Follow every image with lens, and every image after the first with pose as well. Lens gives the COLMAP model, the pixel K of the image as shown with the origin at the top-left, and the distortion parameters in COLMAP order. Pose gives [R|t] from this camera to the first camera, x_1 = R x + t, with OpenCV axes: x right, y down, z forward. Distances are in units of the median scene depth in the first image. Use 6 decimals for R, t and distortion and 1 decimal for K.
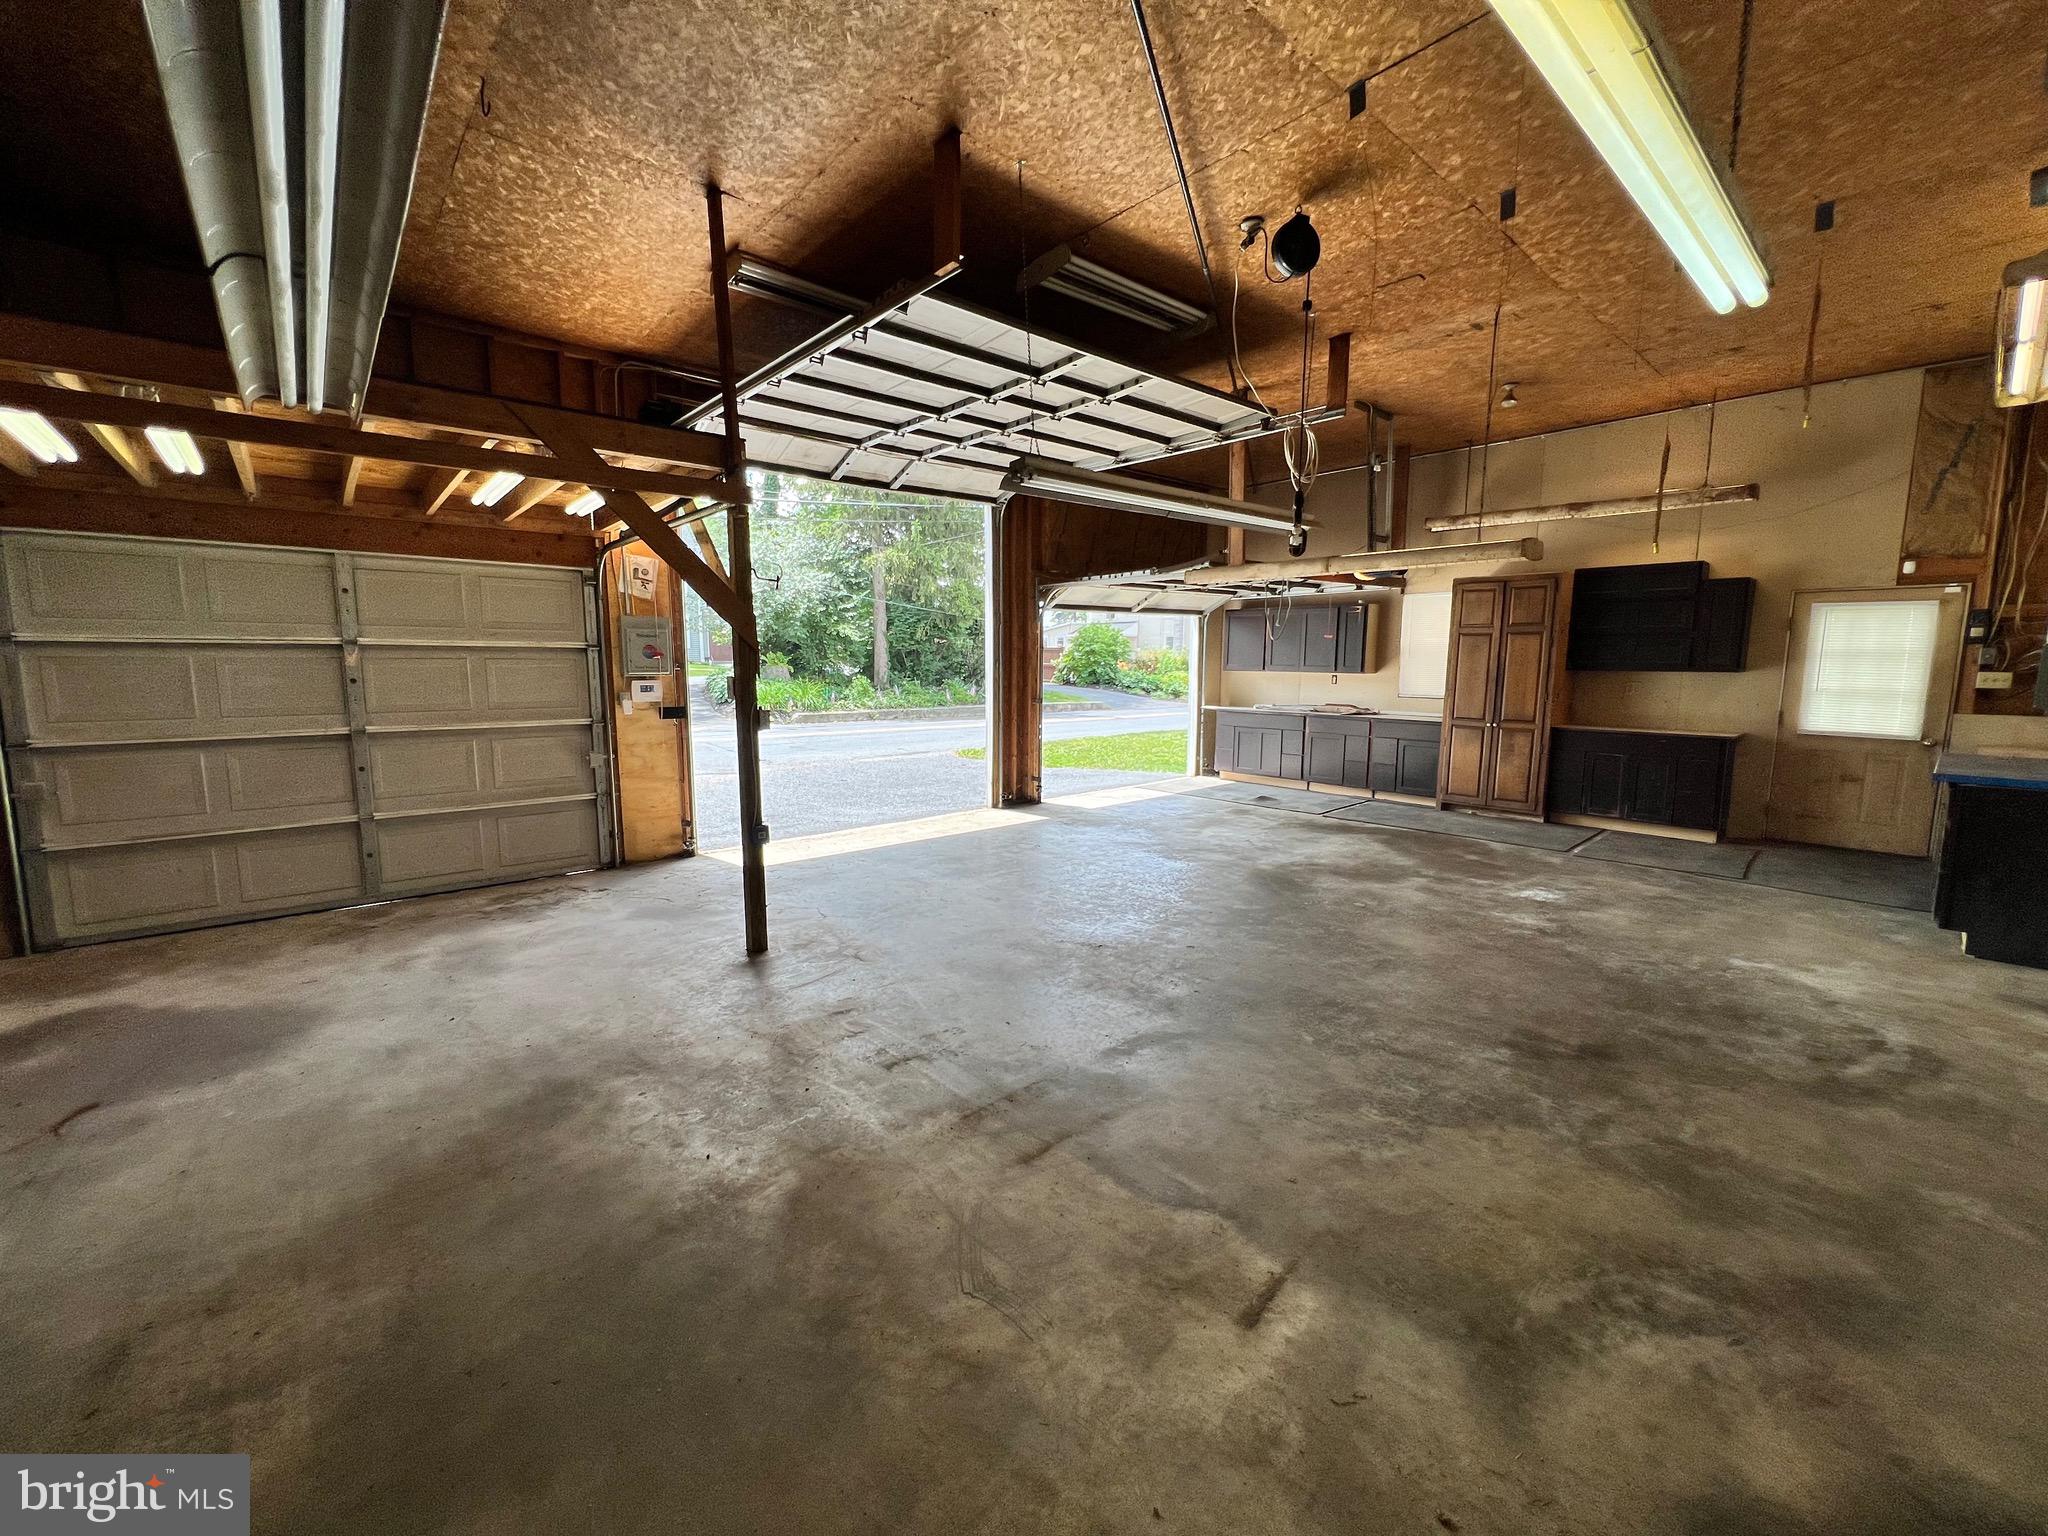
lens RADIAL K [[819.3, 0, 1017.3], [0, 819.3, 765.9], [0, 0, 1]] dist [-0.001682, 0.000978]
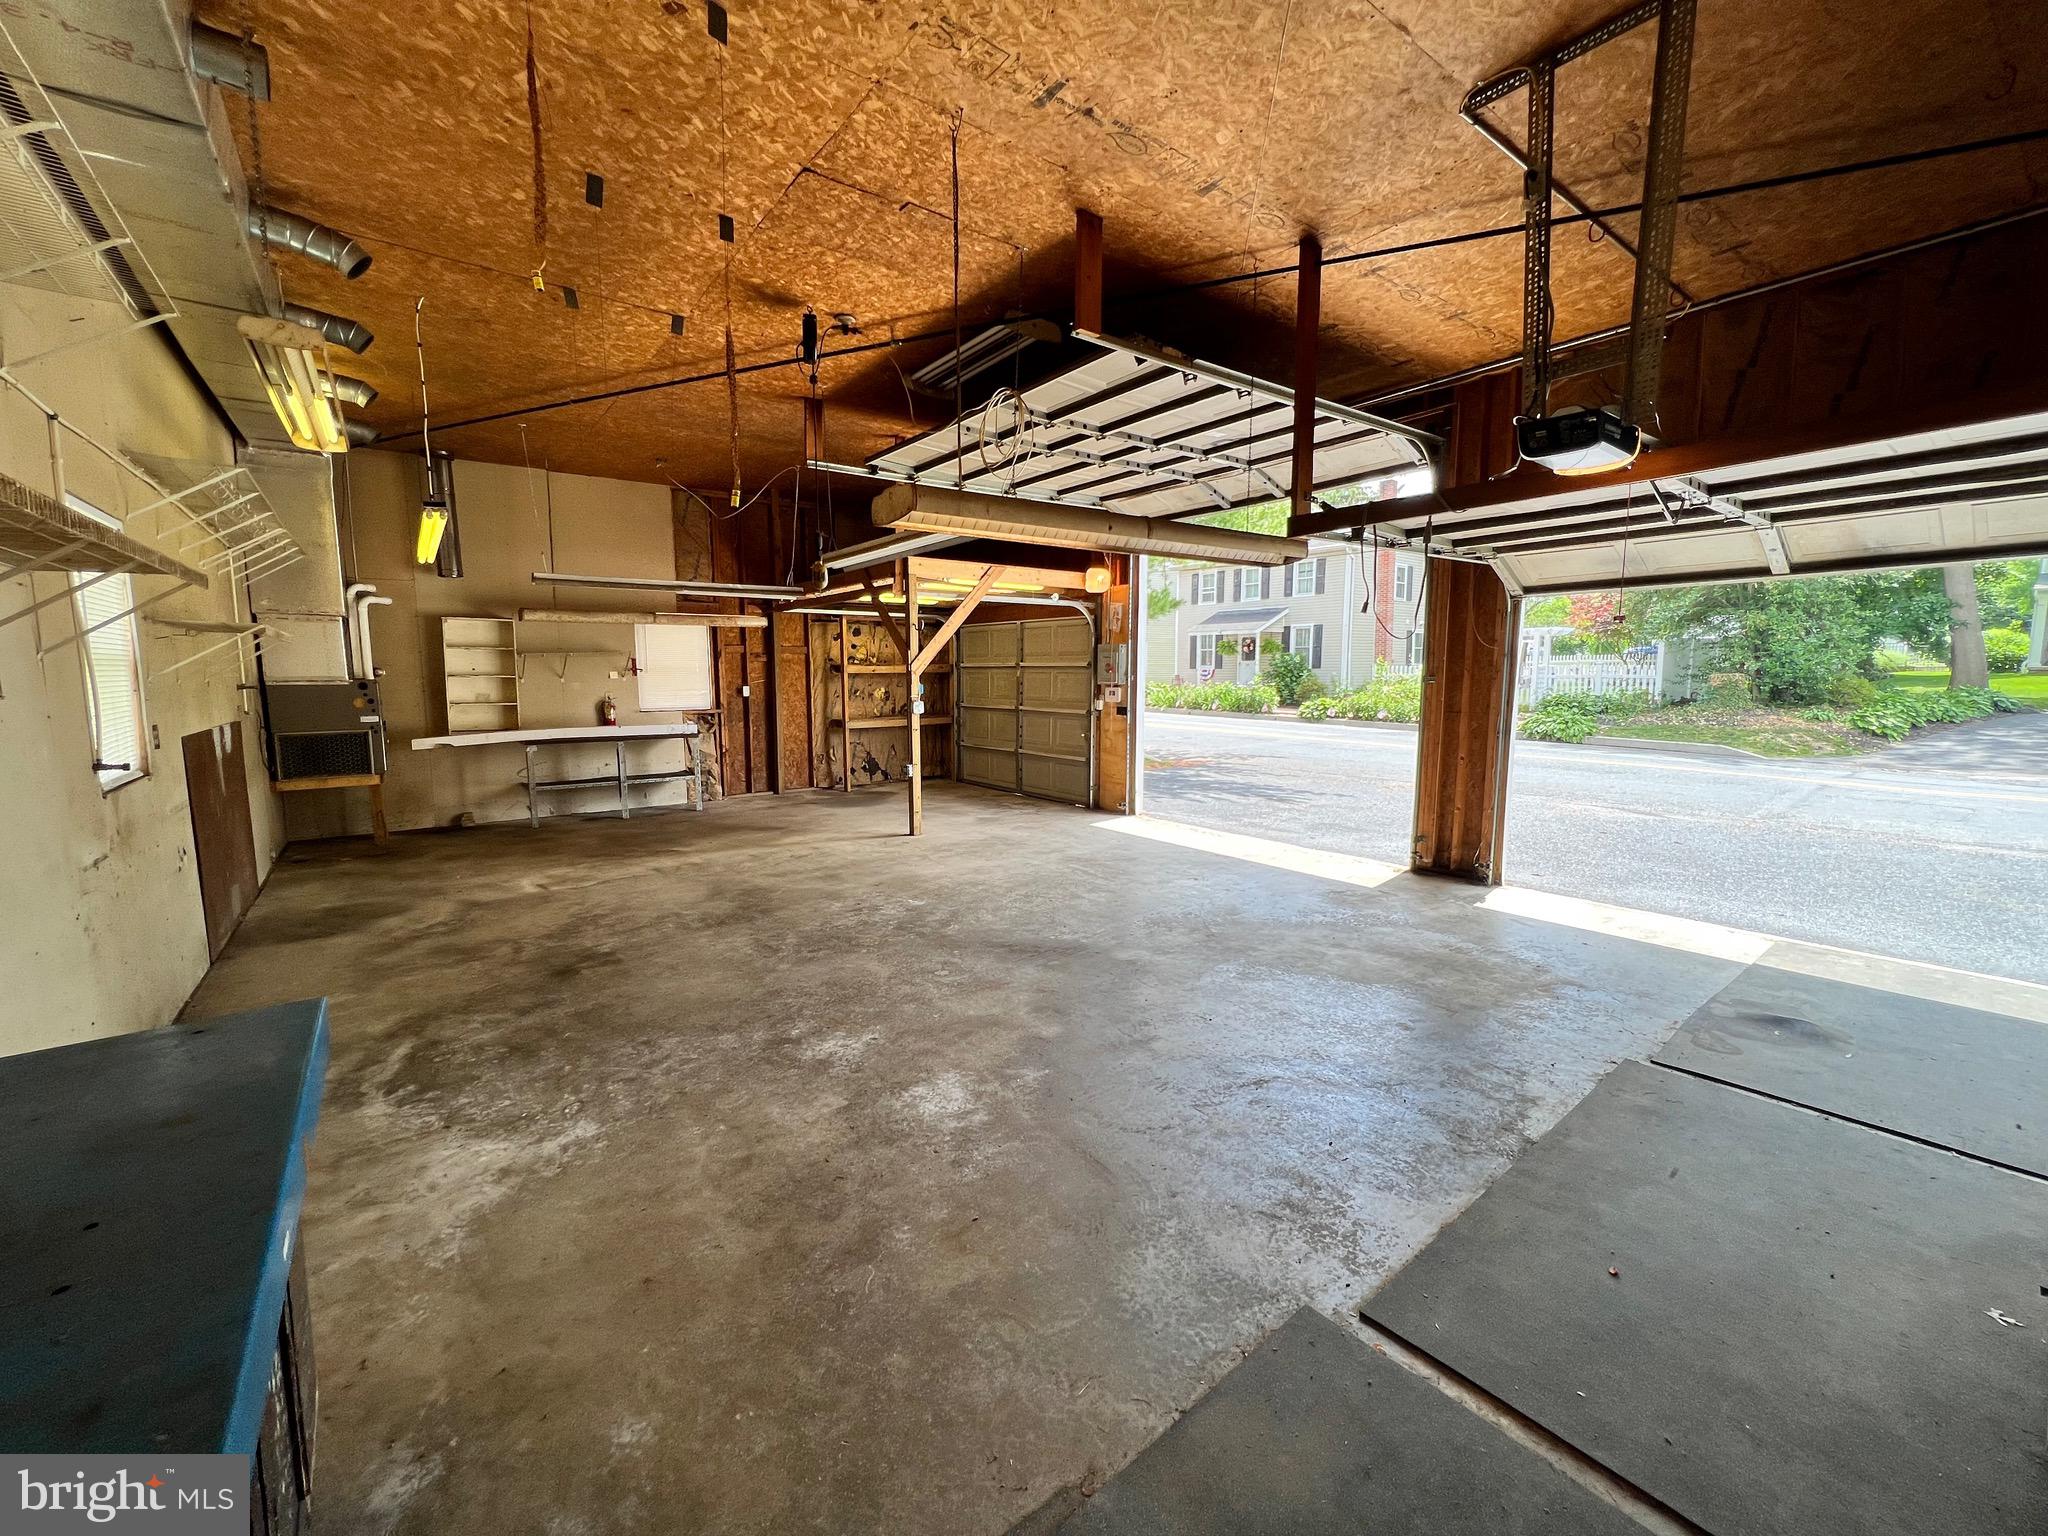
lens RADIAL K [[819.3, 0, 1017.3], [0, 819.3, 765.9], [0, 0, 1]] dist [-0.001682, 0.000978]
pose [[-0.068795, 0.115525, -0.990919, 1.551248], [-0.124644, 0.984494, 0.123429, -0.189118], [0.989814, 0.132004, -0.053329, 1.405510]]
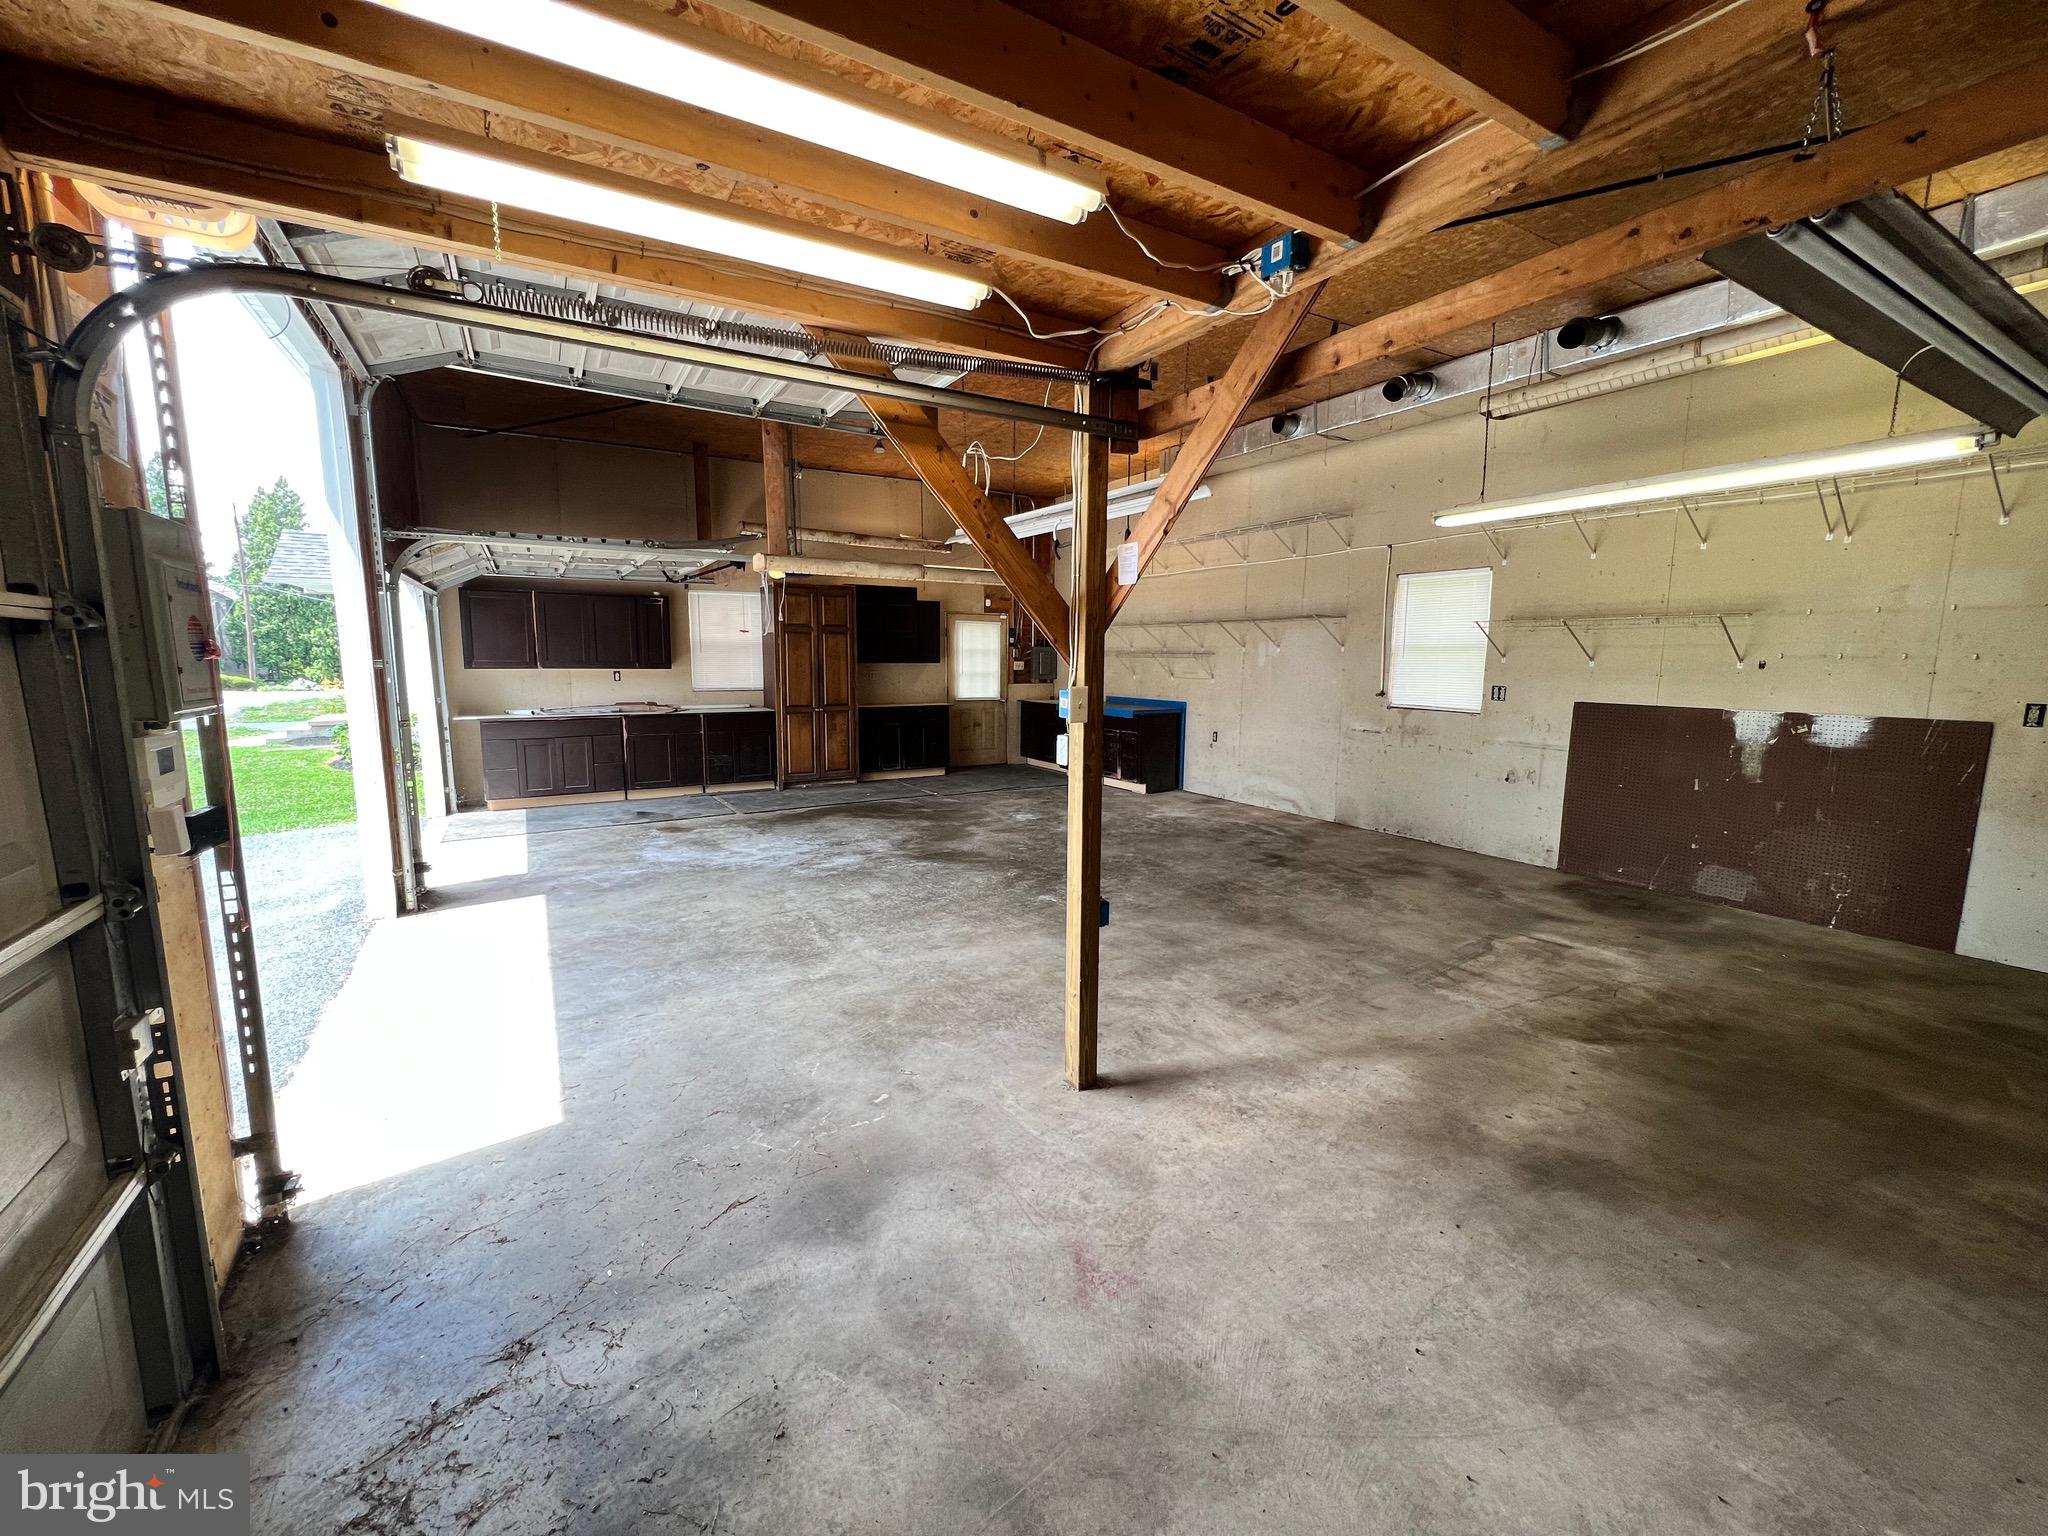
lens RADIAL K [[819.3, 0, 1017.3], [0, 819.3, 765.9], [0, 0, 1]] dist [-0.001682, 0.000978]
pose [[0.175862, -0.133864, 0.975271, -1.042309], [0.122852, 0.985950, 0.113177, -0.132497], [-0.976719, 0.099911, 0.189837, 0.970331]]
